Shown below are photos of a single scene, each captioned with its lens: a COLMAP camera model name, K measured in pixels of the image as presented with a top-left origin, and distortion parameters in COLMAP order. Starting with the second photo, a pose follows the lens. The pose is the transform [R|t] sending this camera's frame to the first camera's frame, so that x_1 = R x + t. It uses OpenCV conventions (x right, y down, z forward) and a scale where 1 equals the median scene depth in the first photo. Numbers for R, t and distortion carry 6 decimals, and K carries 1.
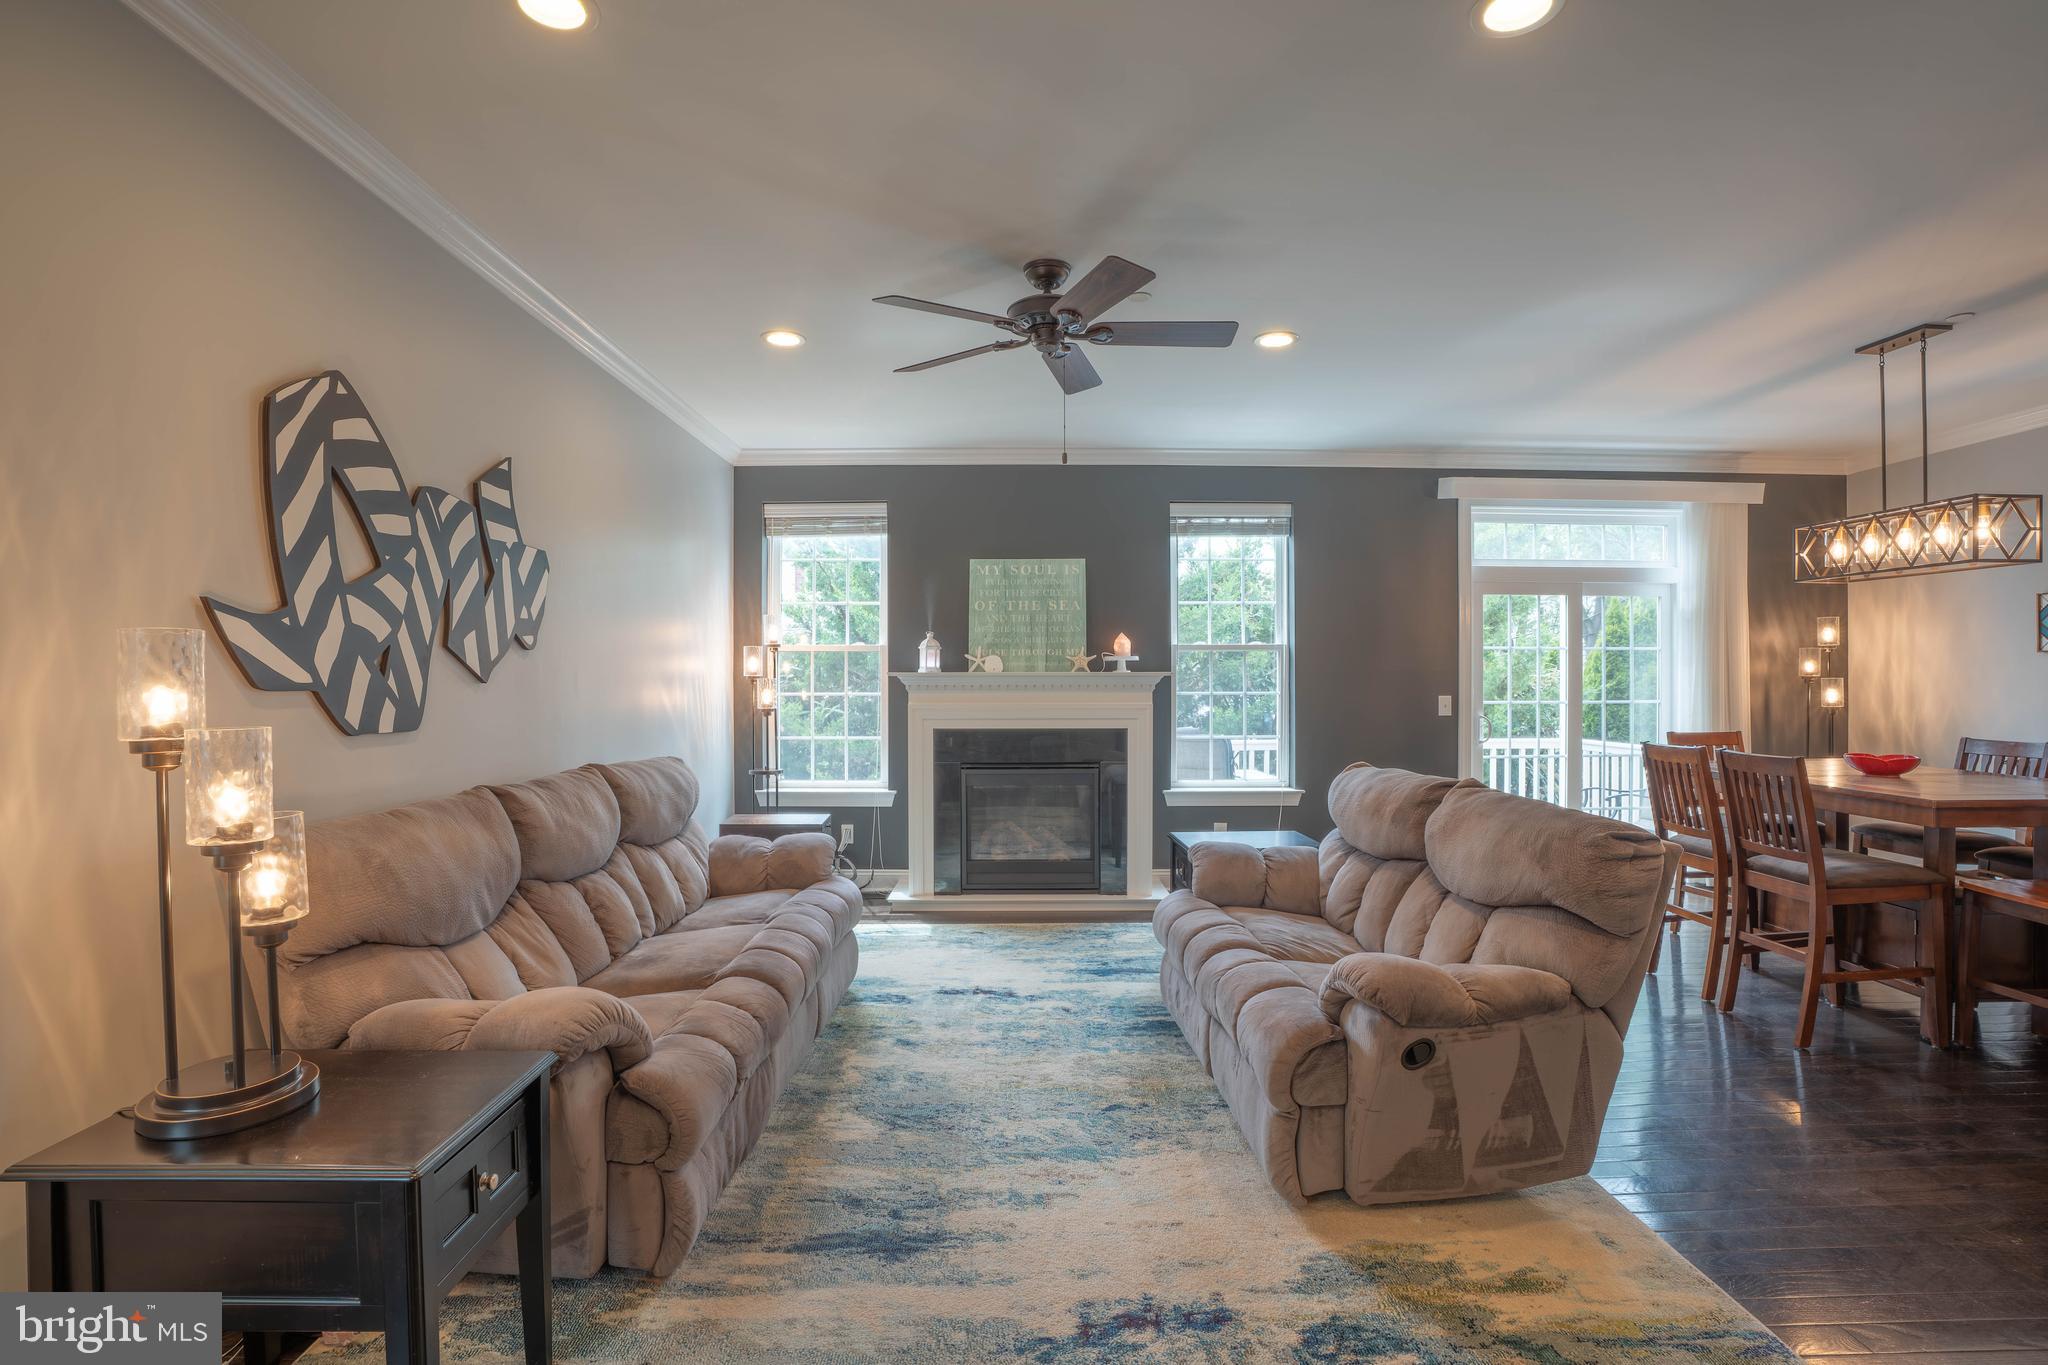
lens RADIAL K [[941.1, 0, 1020.3], [0, 941.1, 679.5], [0, 0, 1]] dist [-0.056806, 0.009570]
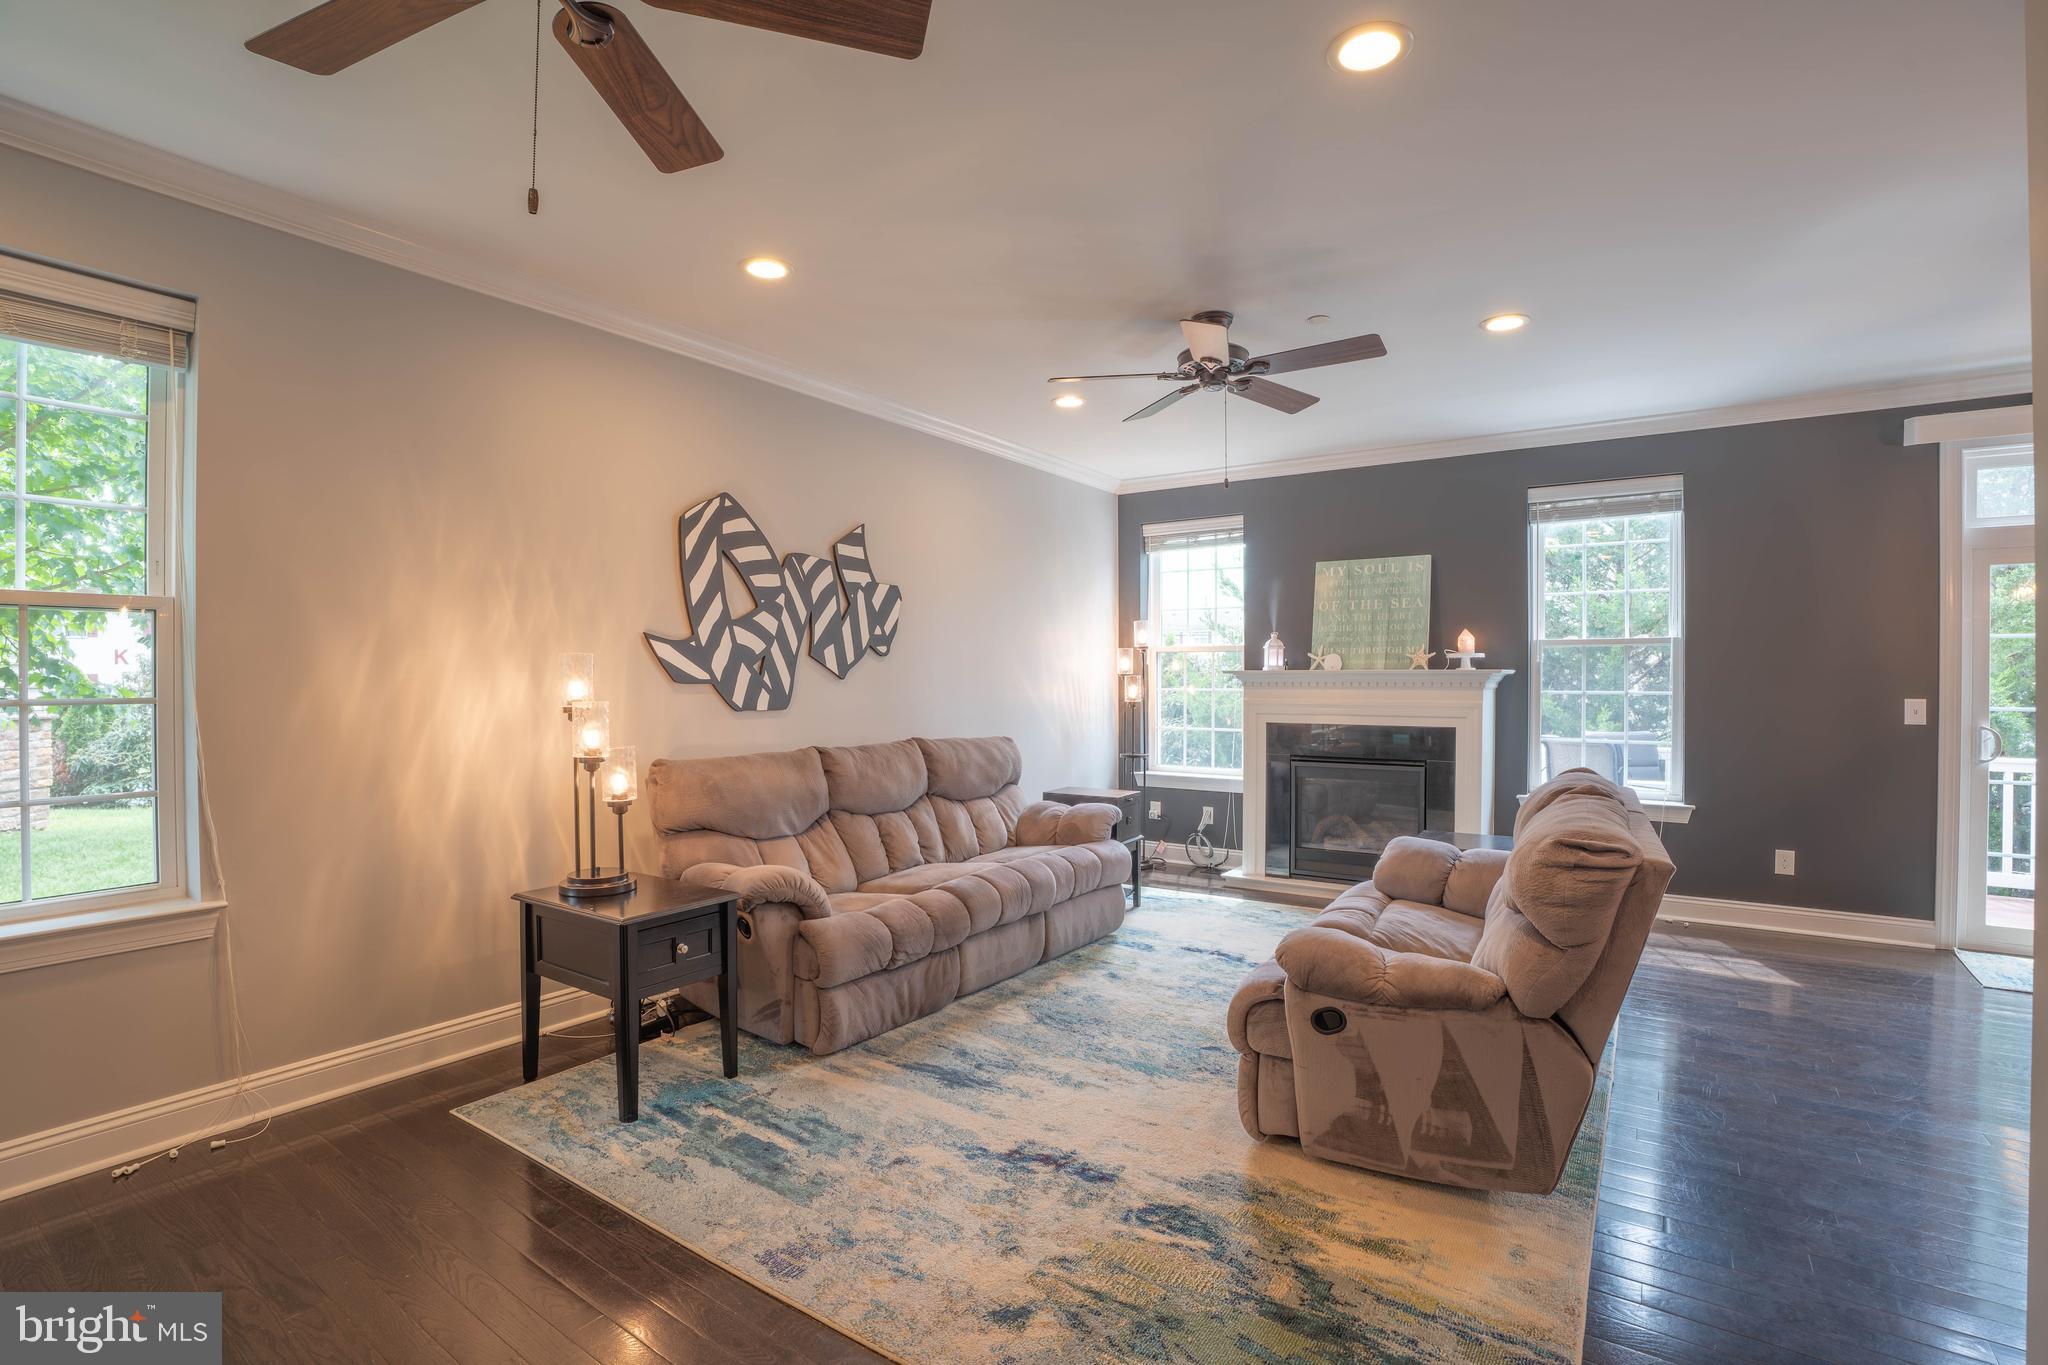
lens RADIAL K [[941.1, 0, 1020.4], [0, 941.1, 678.7], [0, 0, 1]] dist [-0.056806, 0.009570]
pose [[0.821170, 0.003141, -0.570675, 0.440478], [-0.001288, 0.999993, 0.003652, -0.002459], [0.570682, -0.002264, 0.821168, -0.066163]]
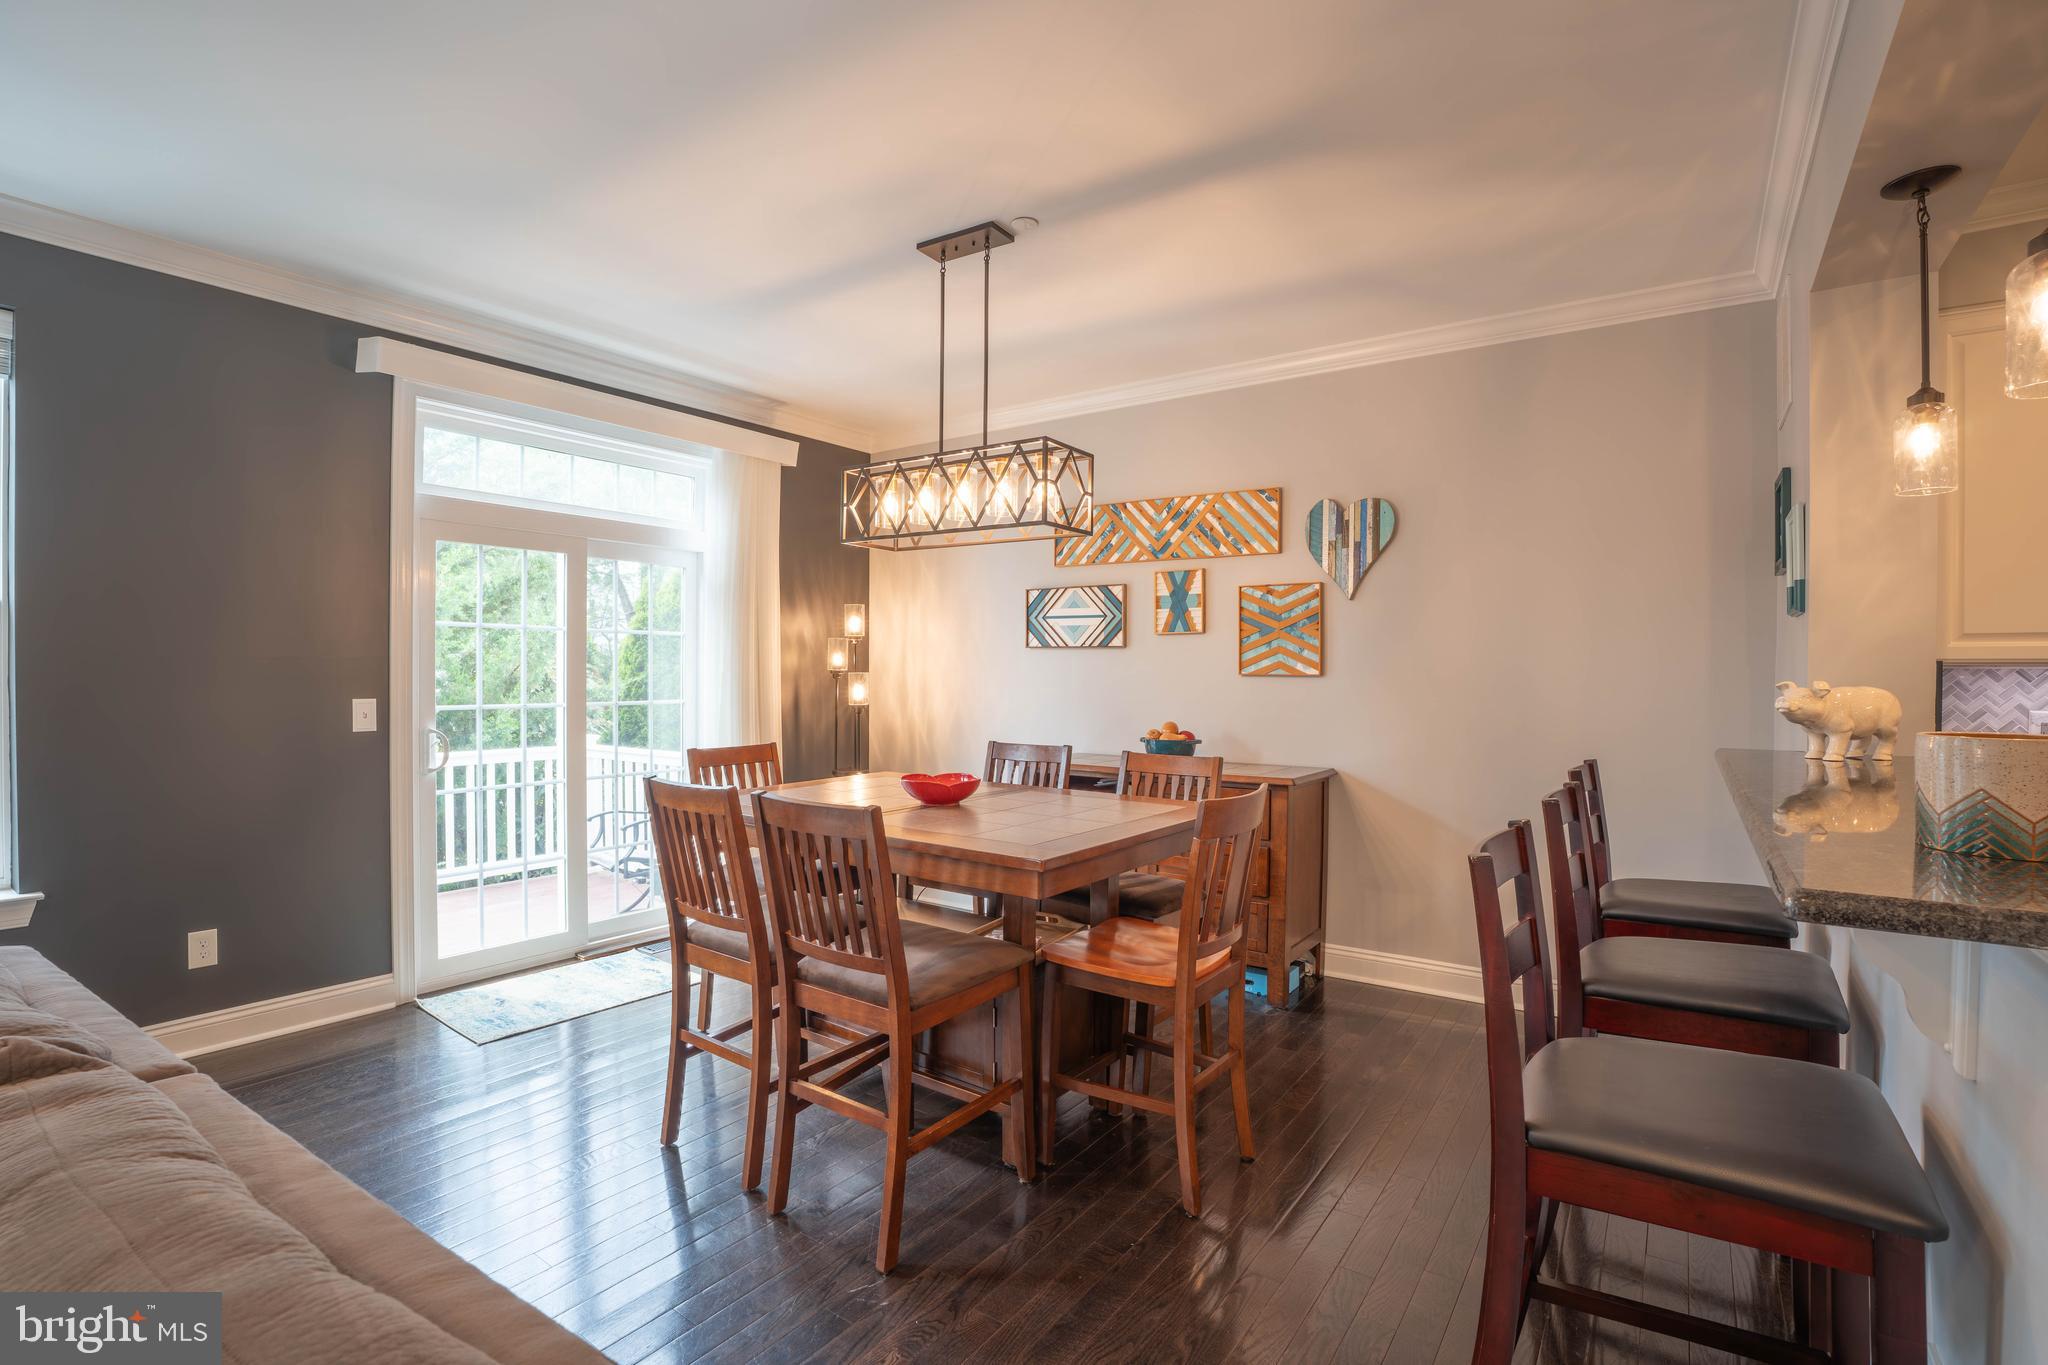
lens RADIAL K [[941.1, 0, 1018.7], [0, 941.1, 689.6], [0, 0, 1]] dist [-0.056806, 0.009570]
pose [[0.590136, -0.010446, 0.807236, 0.368508], [-0.005362, 0.999844, 0.016858, -0.002034], [-0.807286, -0.014276, 0.589988, 0.495511]]
